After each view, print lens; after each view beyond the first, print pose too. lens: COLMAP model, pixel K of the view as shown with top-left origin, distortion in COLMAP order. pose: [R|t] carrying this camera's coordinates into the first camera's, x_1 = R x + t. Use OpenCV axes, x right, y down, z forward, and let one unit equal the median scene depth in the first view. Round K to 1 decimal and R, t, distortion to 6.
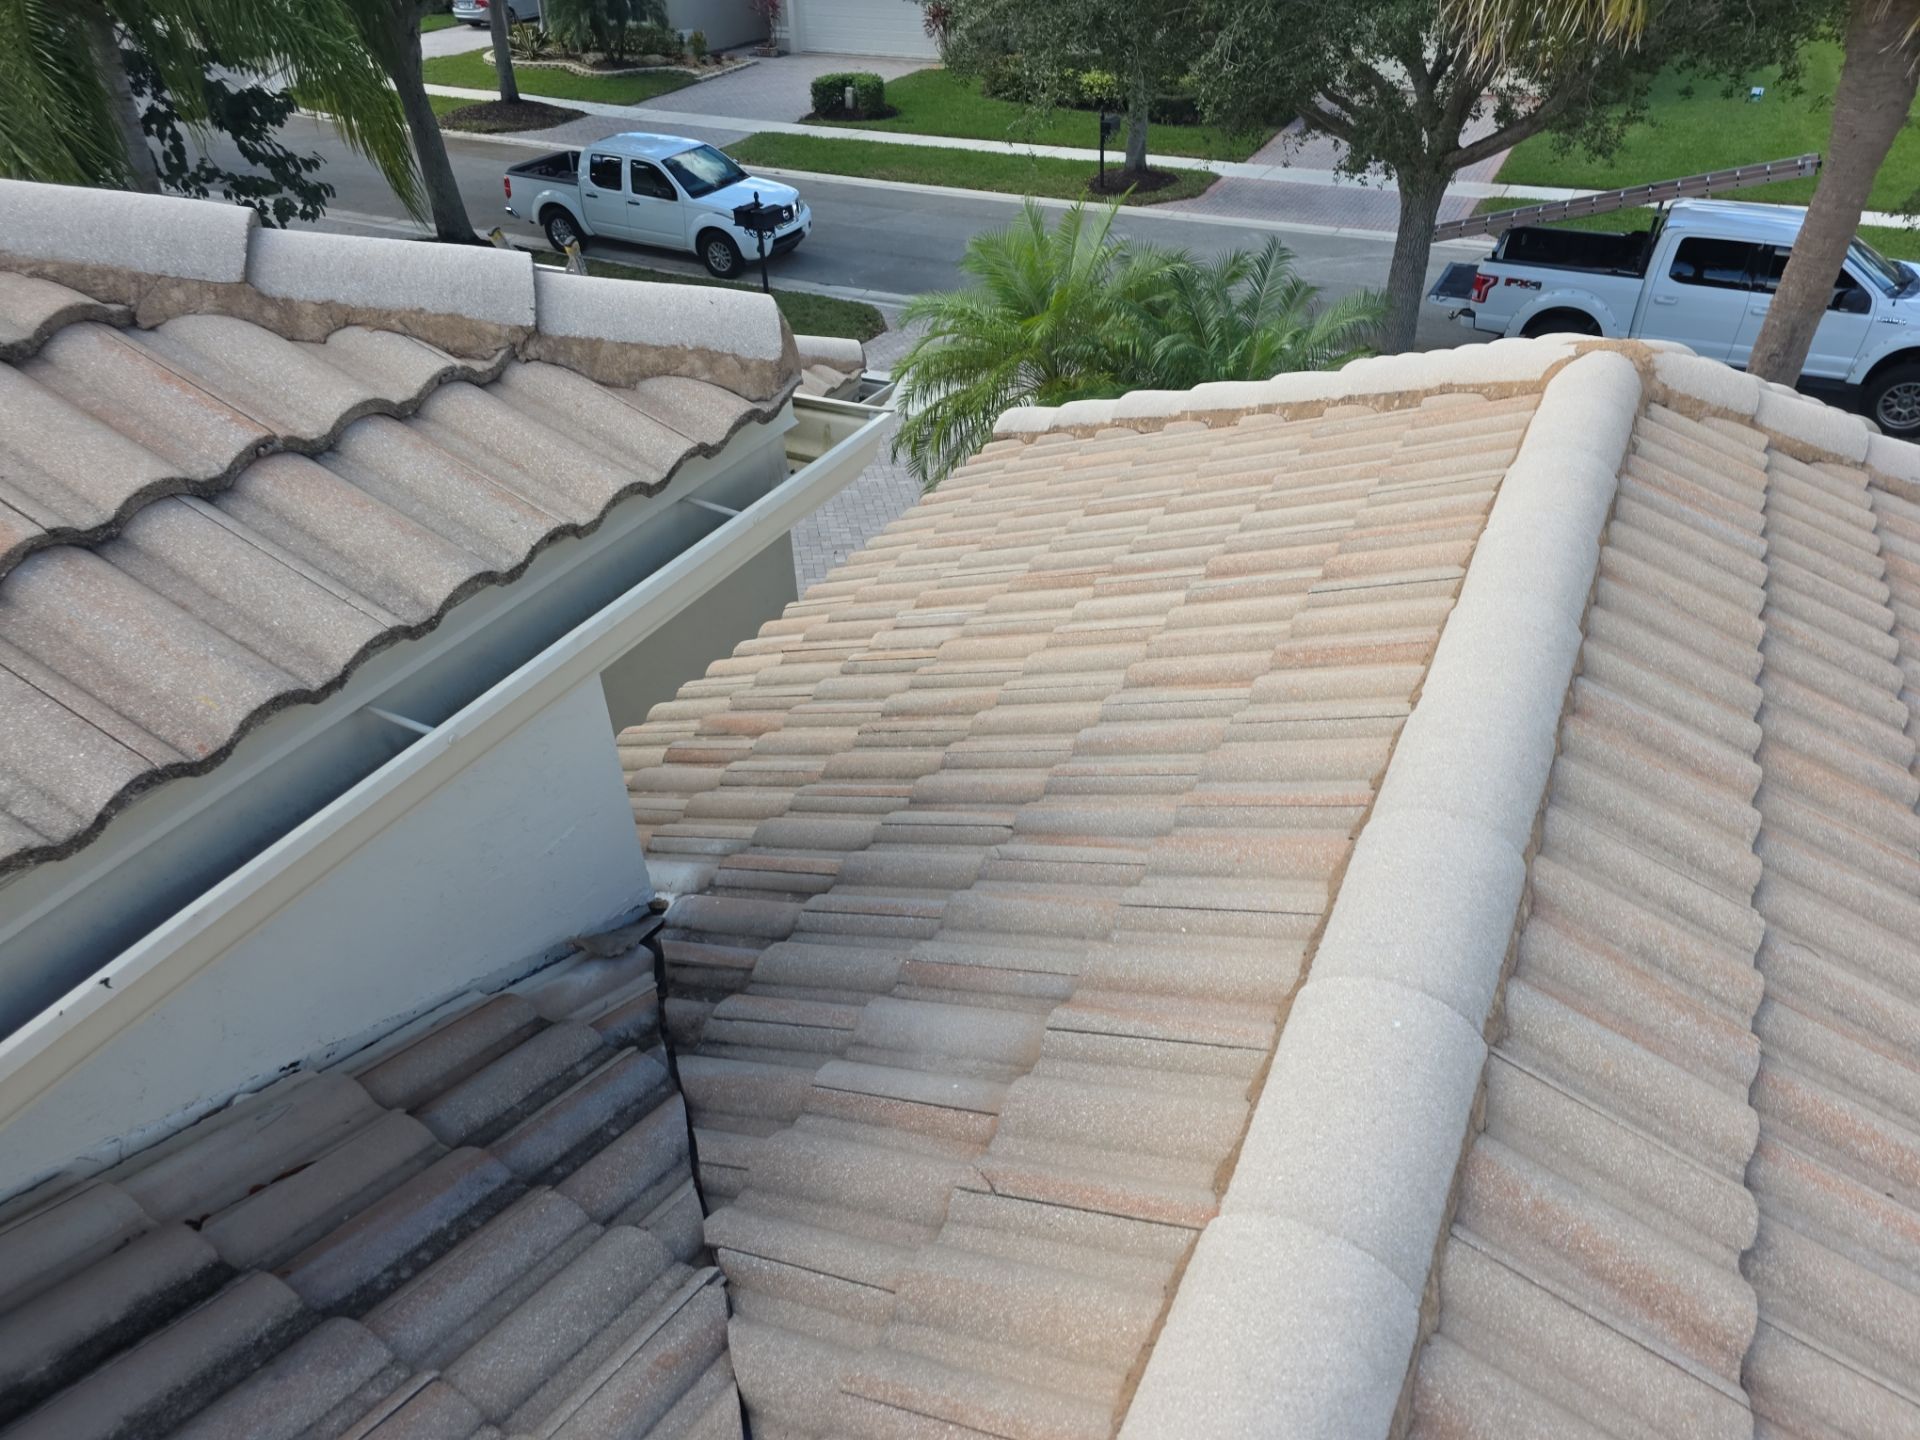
lens RADIAL K [[1237.1, 0, 960.0], [0, 1237.1, 720.0], [0, 0, 1]] dist [0.003591, -0.038869]
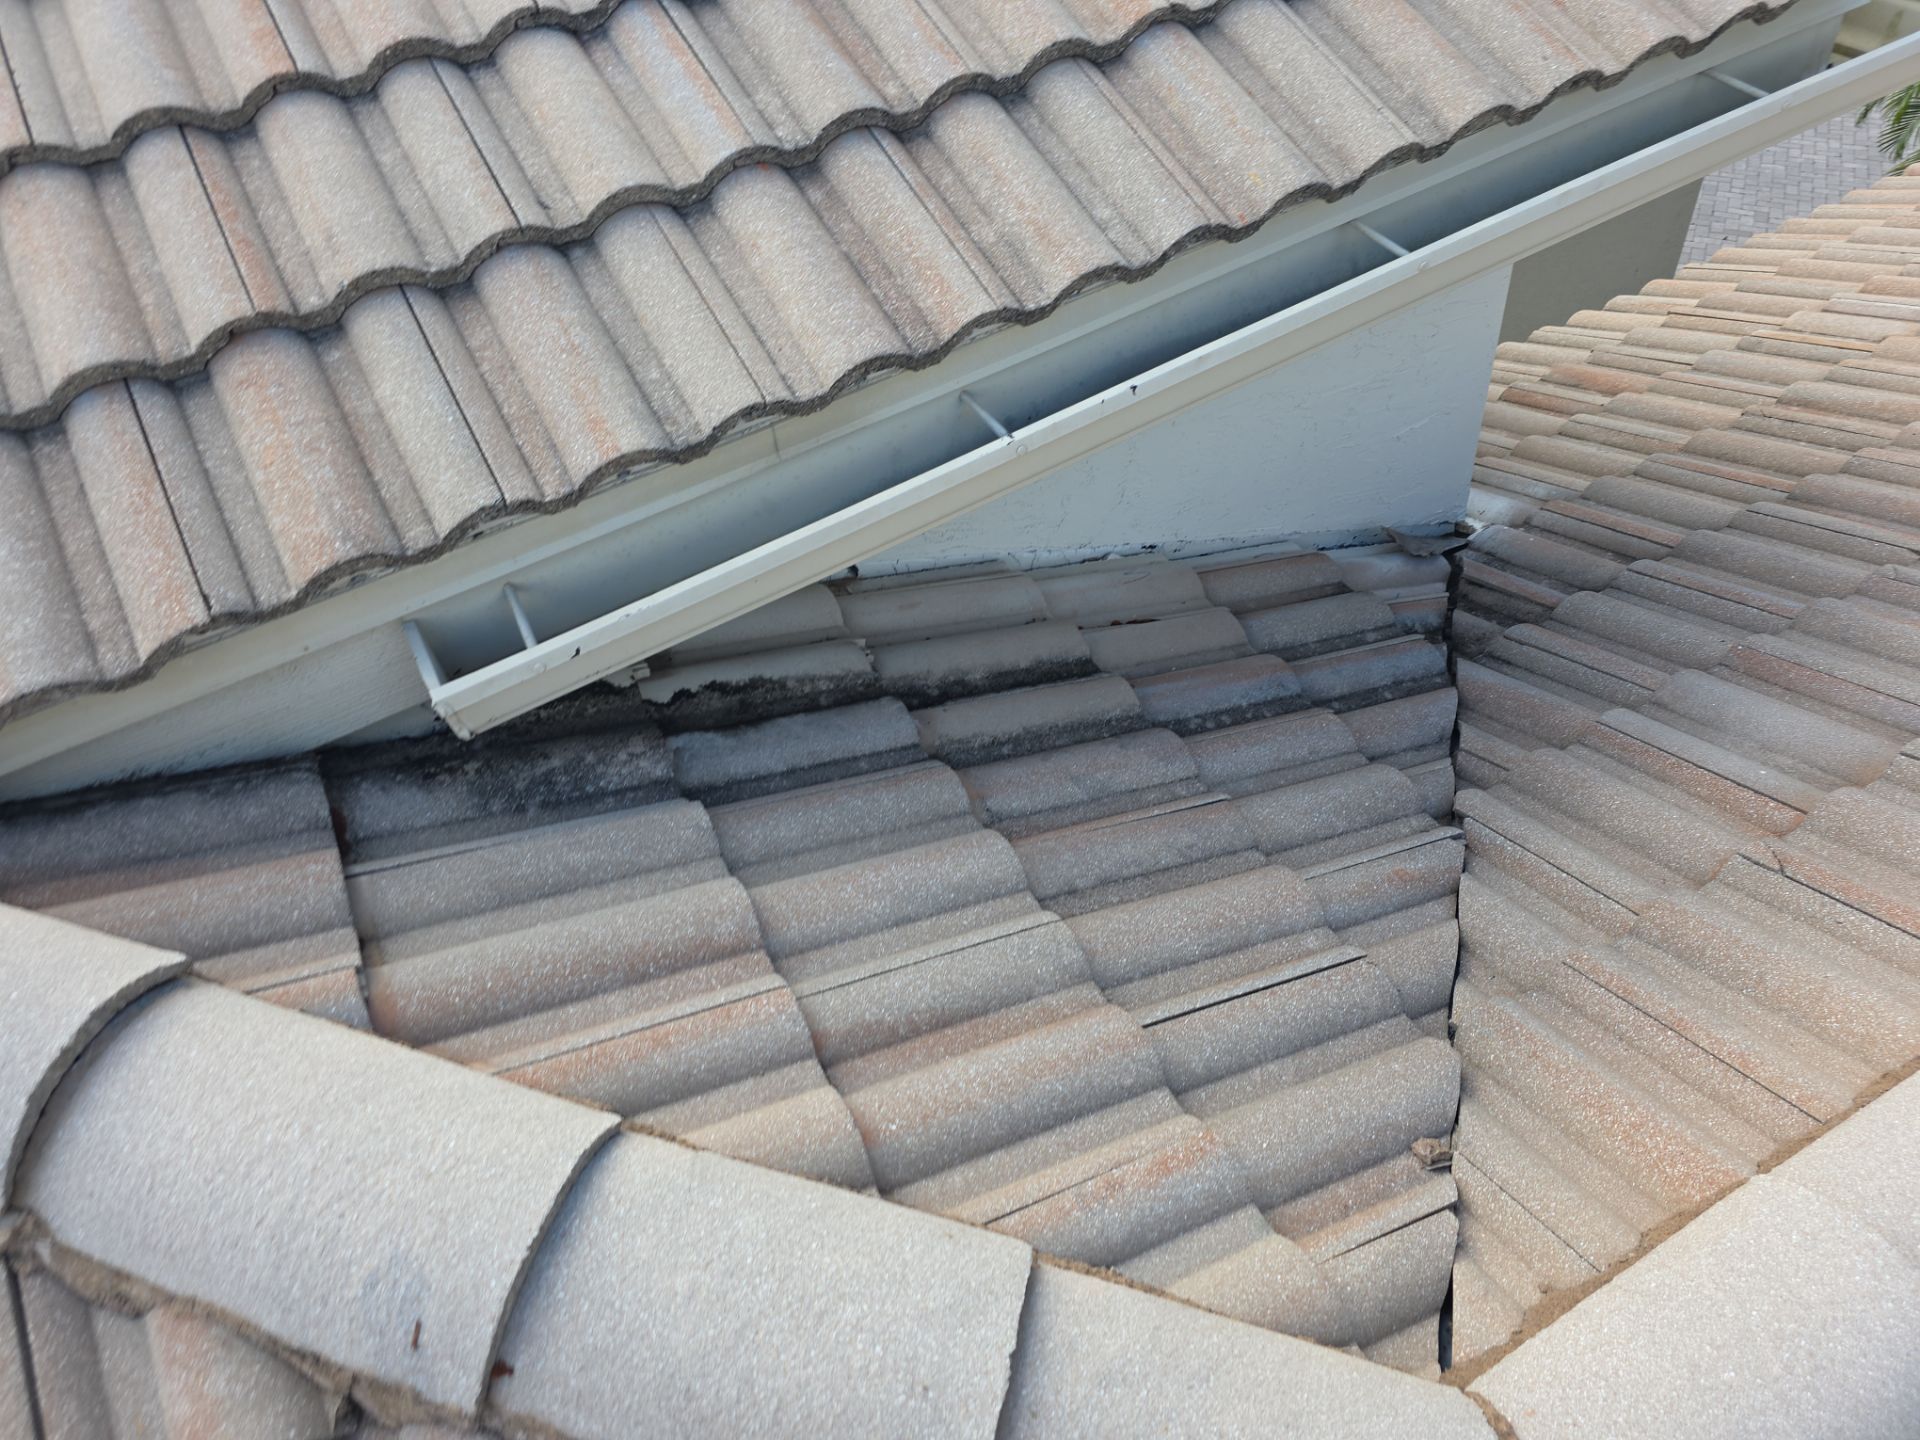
lens RADIAL K [[1223.8, 0, 955.8], [0, 1223.8, 687.5], [0, 0, 1]] dist [0.035791, -0.058330]
pose [[0.799888, 0.349888, -0.487603, -0.059809], [-0.220122, 0.926891, 0.304007, 0.082703], [0.558323, -0.135840, 0.818427, -0.104155]]
